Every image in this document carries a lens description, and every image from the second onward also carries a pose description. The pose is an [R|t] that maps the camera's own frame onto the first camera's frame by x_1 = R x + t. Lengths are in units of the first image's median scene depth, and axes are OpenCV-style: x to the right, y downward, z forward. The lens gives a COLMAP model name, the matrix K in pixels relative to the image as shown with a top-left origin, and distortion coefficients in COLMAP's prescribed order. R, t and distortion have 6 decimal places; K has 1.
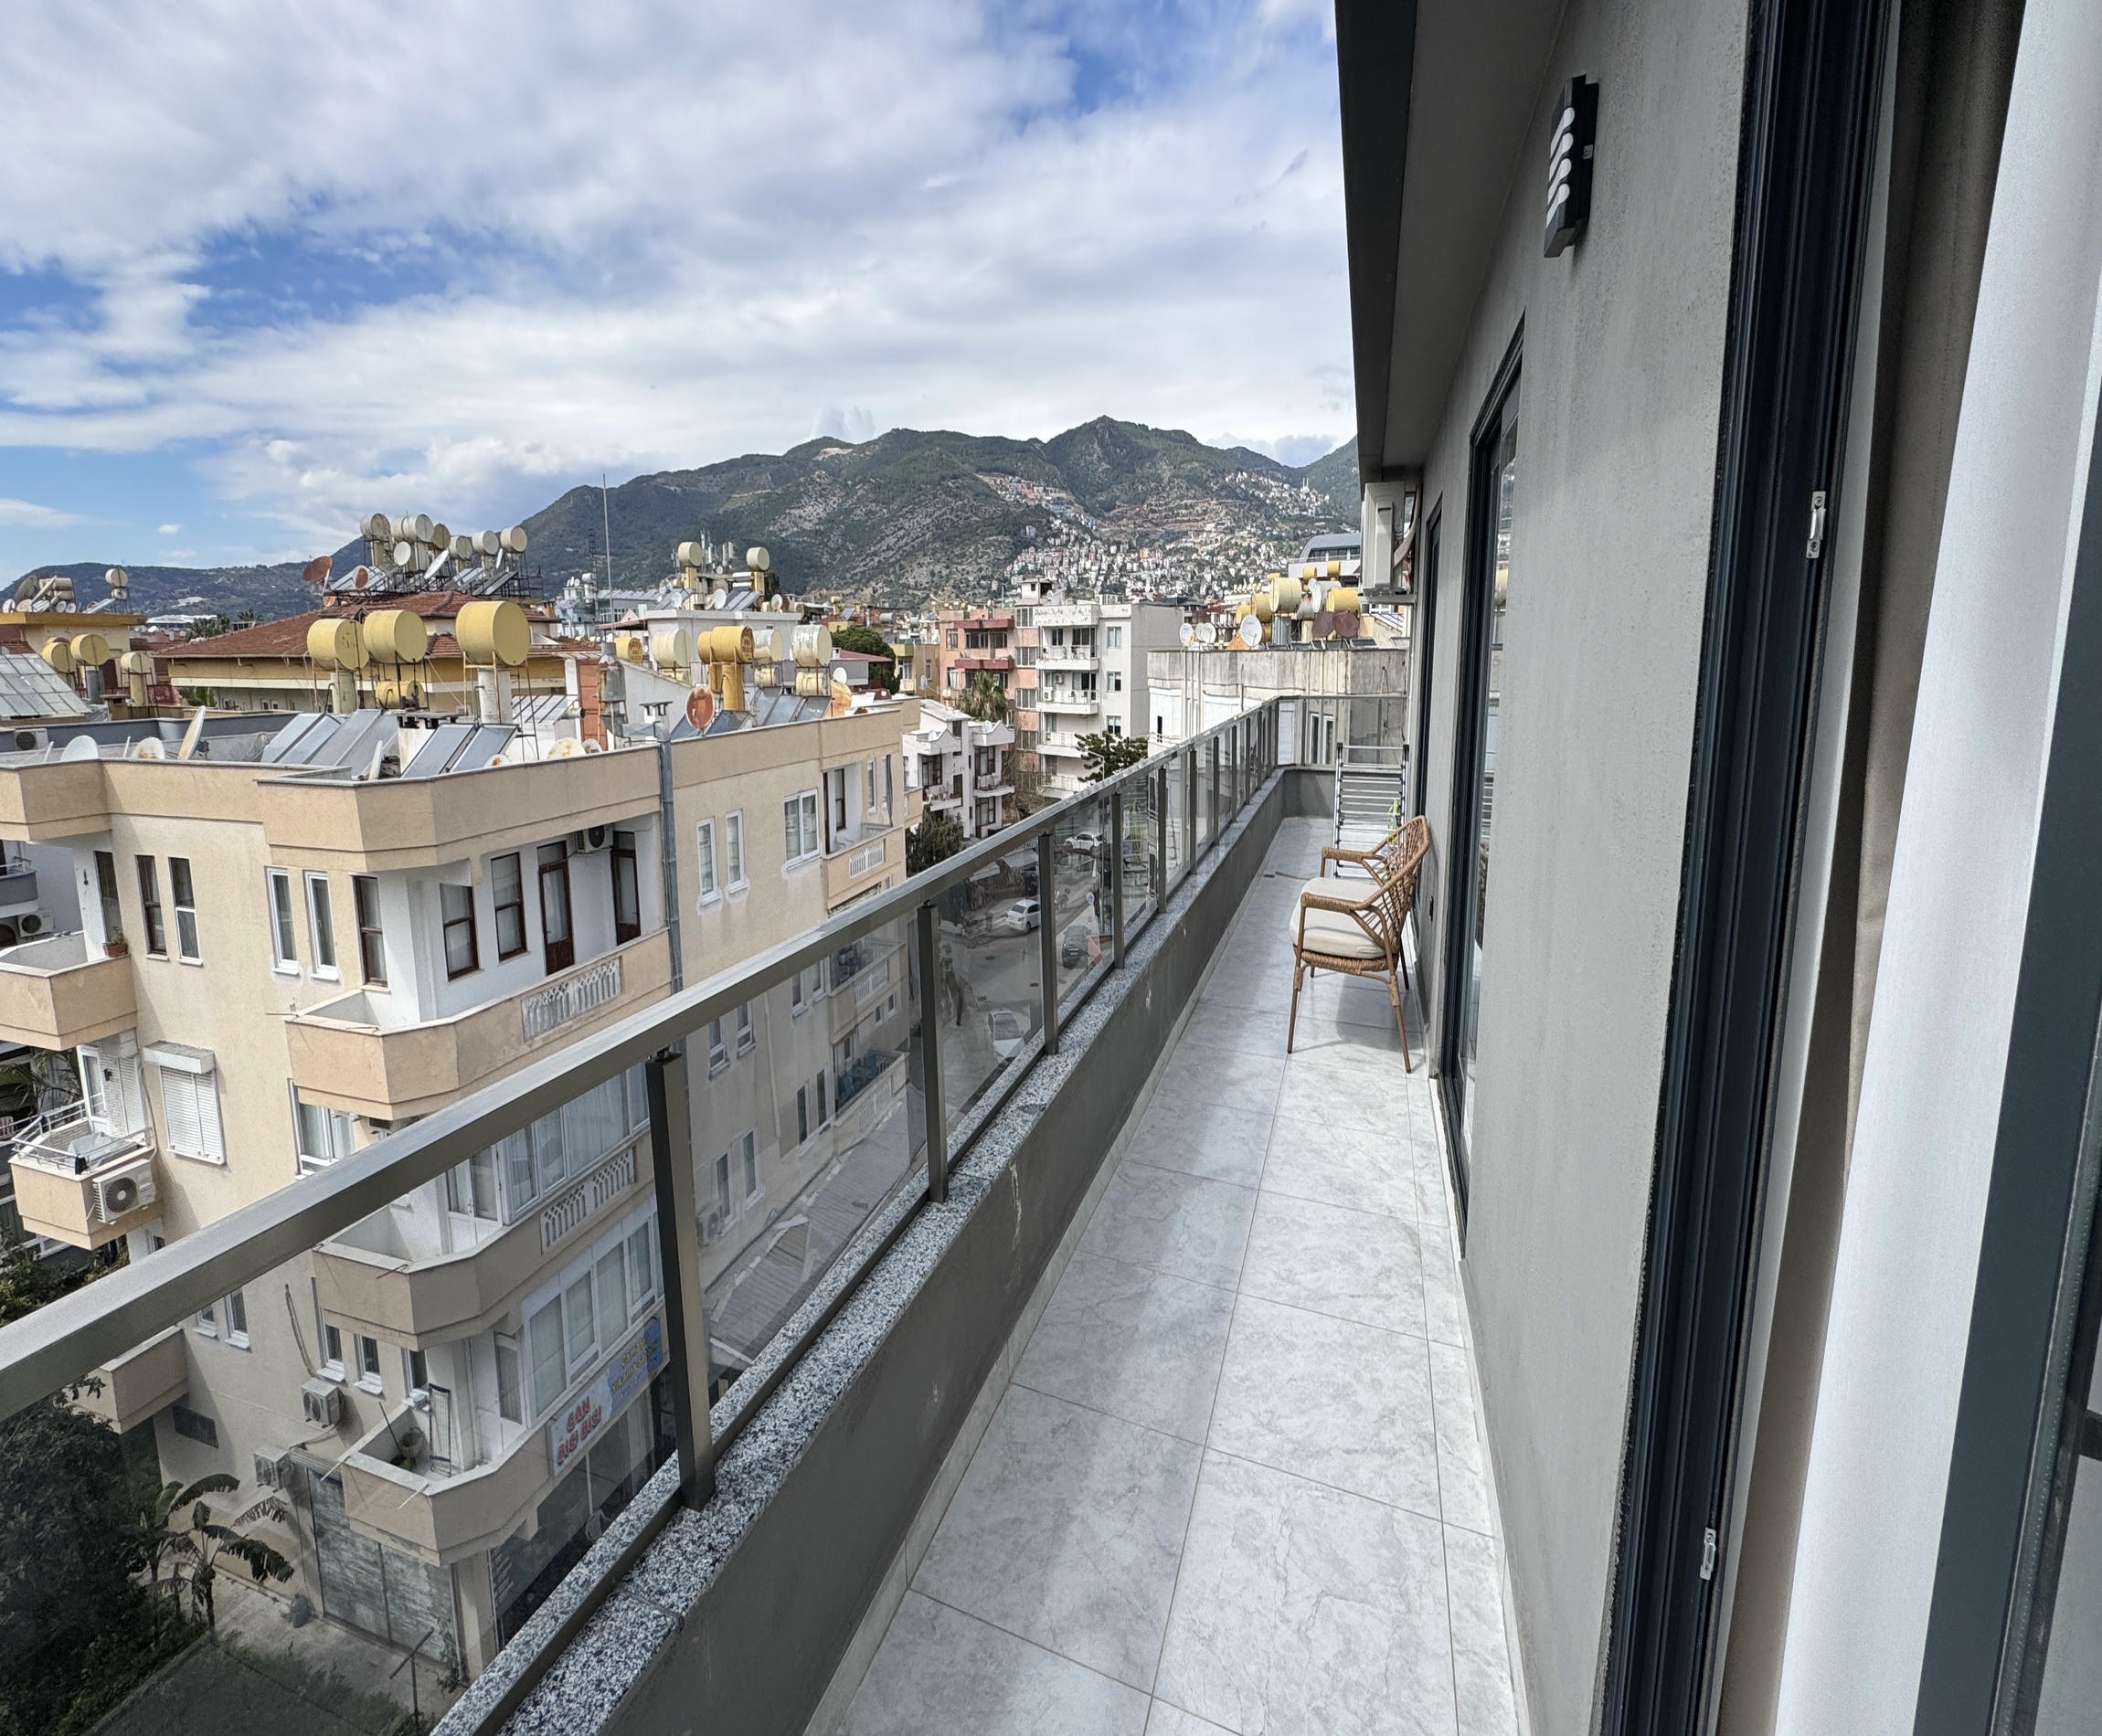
lens RADIAL K [[843.4, 0, 1035.6], [0, 843.4, 747.2], [0, 0, 1]] dist [-0.004701, 0.002163]
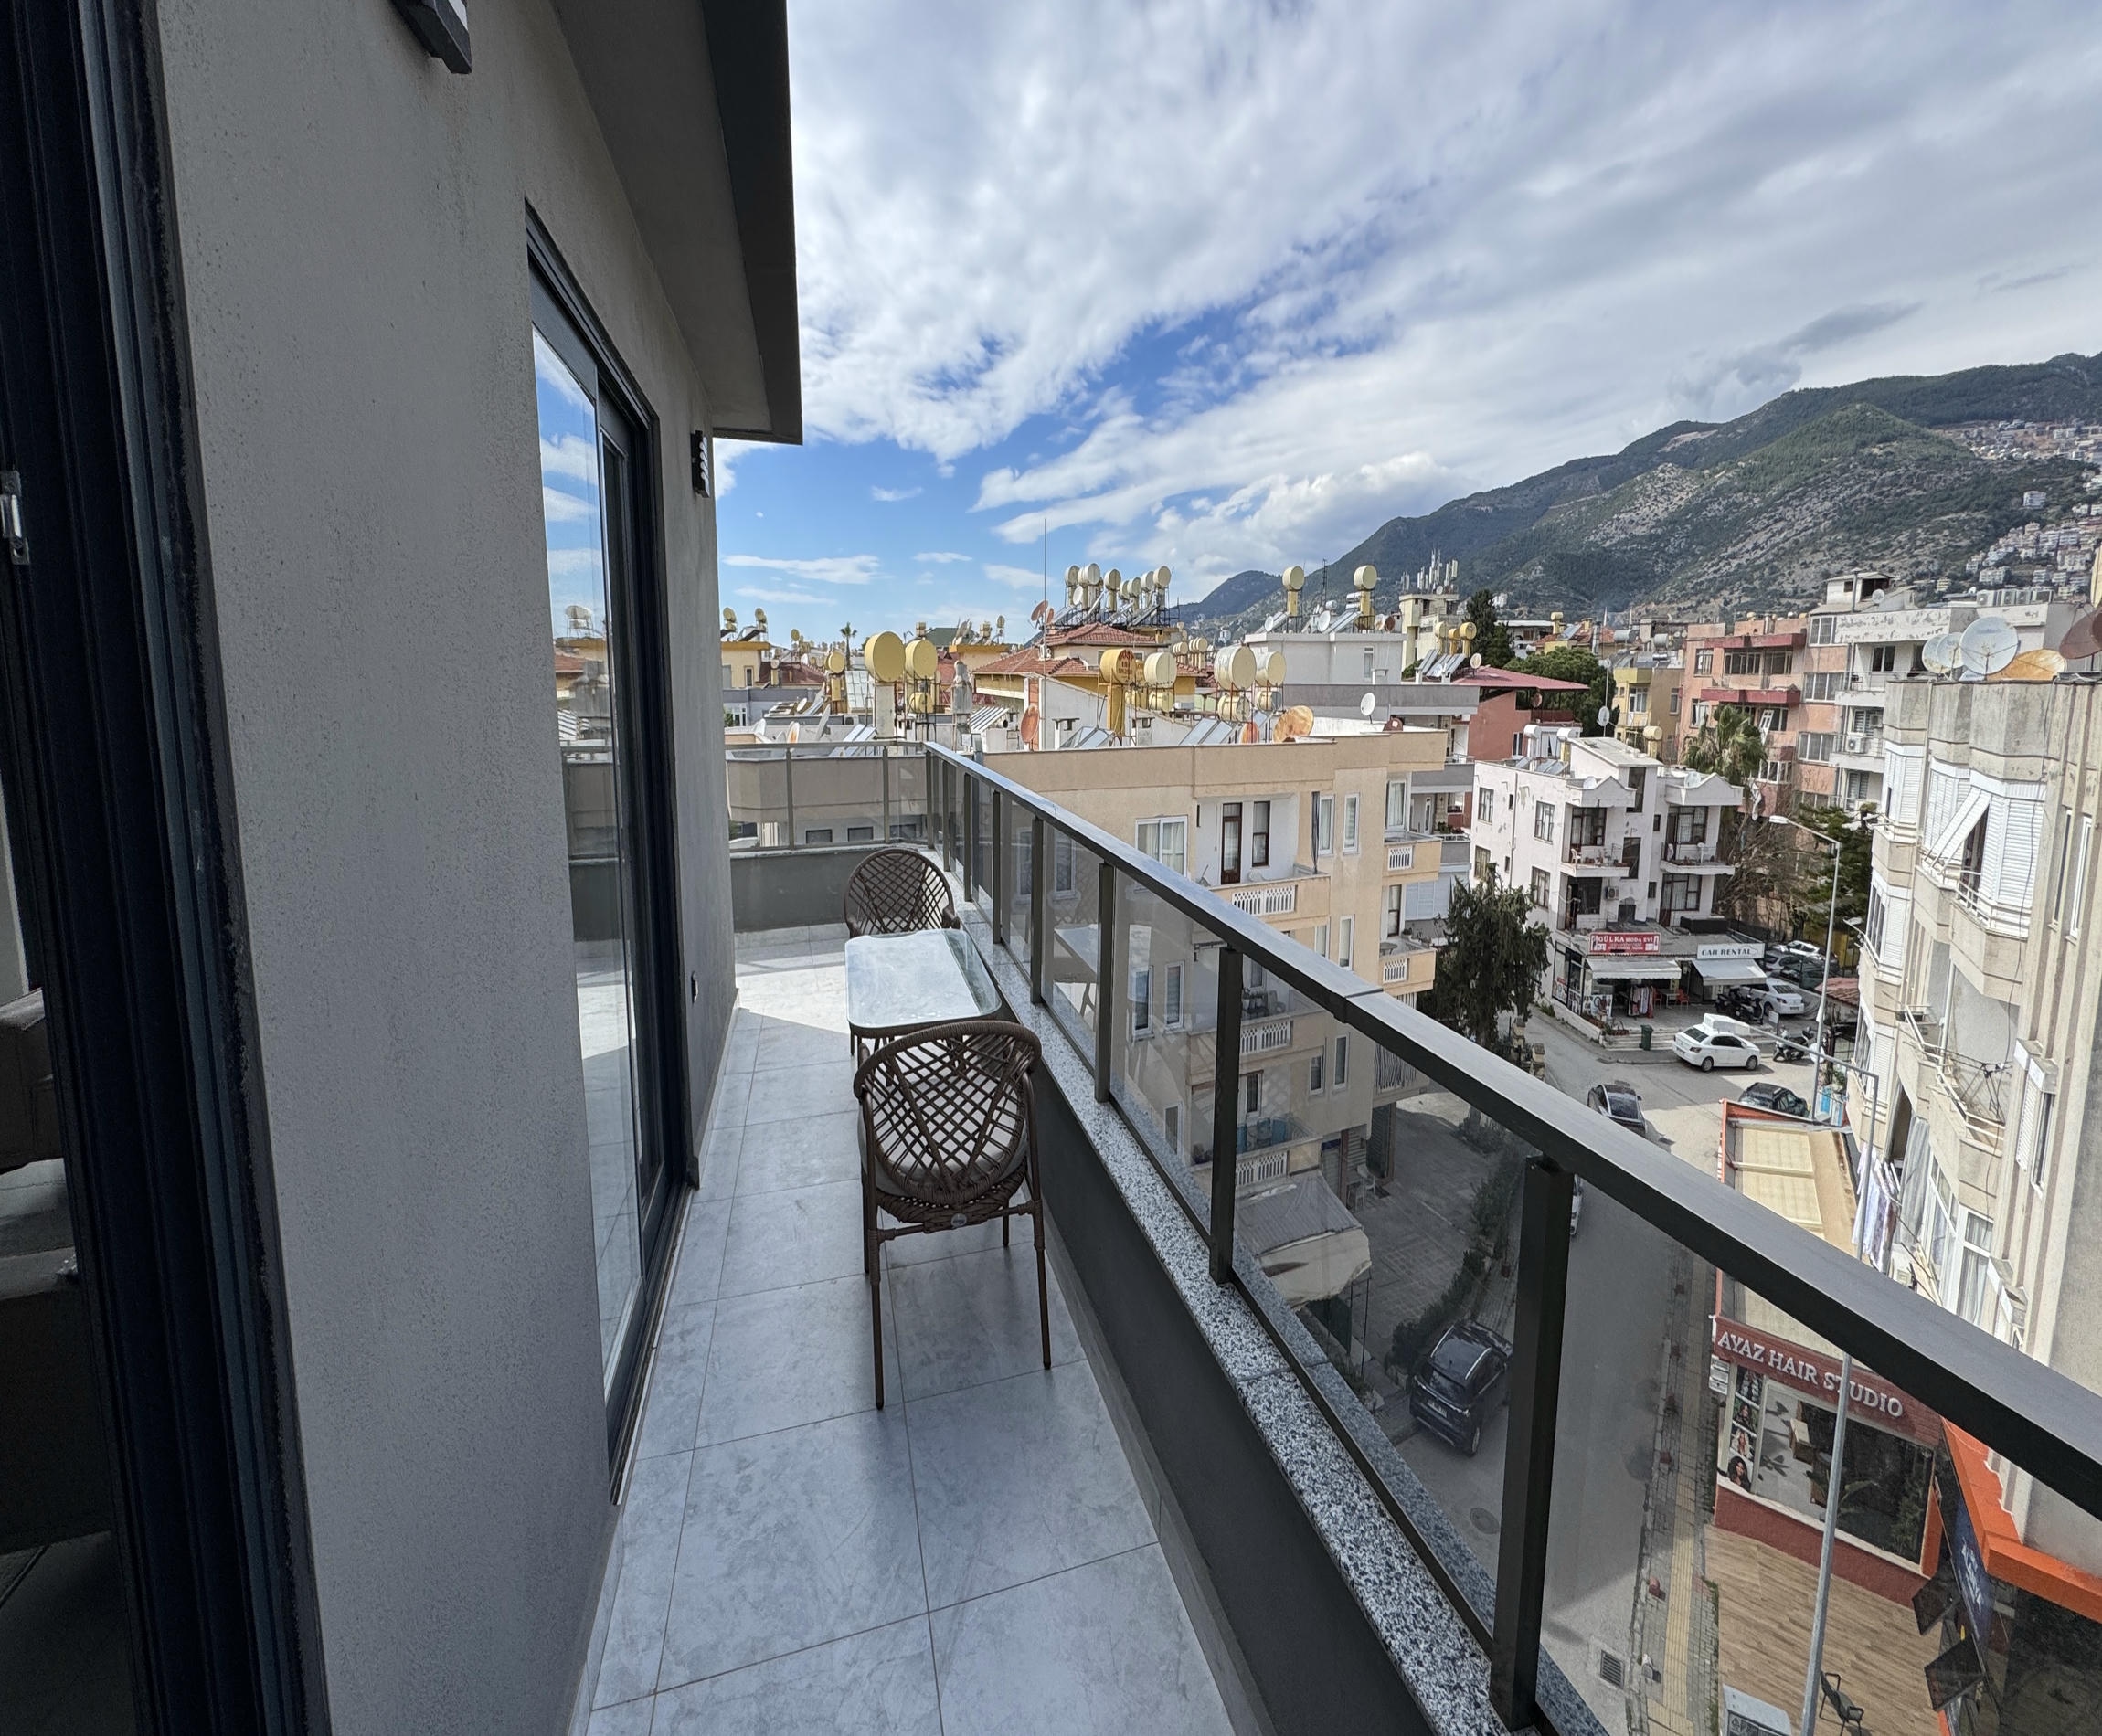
lens RADIAL K [[843.4, 0, 1087.1], [0, 843.4, 761.2], [0, 0, 1]] dist [-0.004701, 0.002163]
pose [[0.648477, 0.088379, -0.756086, 0.160222], [-0.096582, 0.994763, 0.033442, -0.014386], [0.755082, 0.051338, 0.653617, 0.116216]]
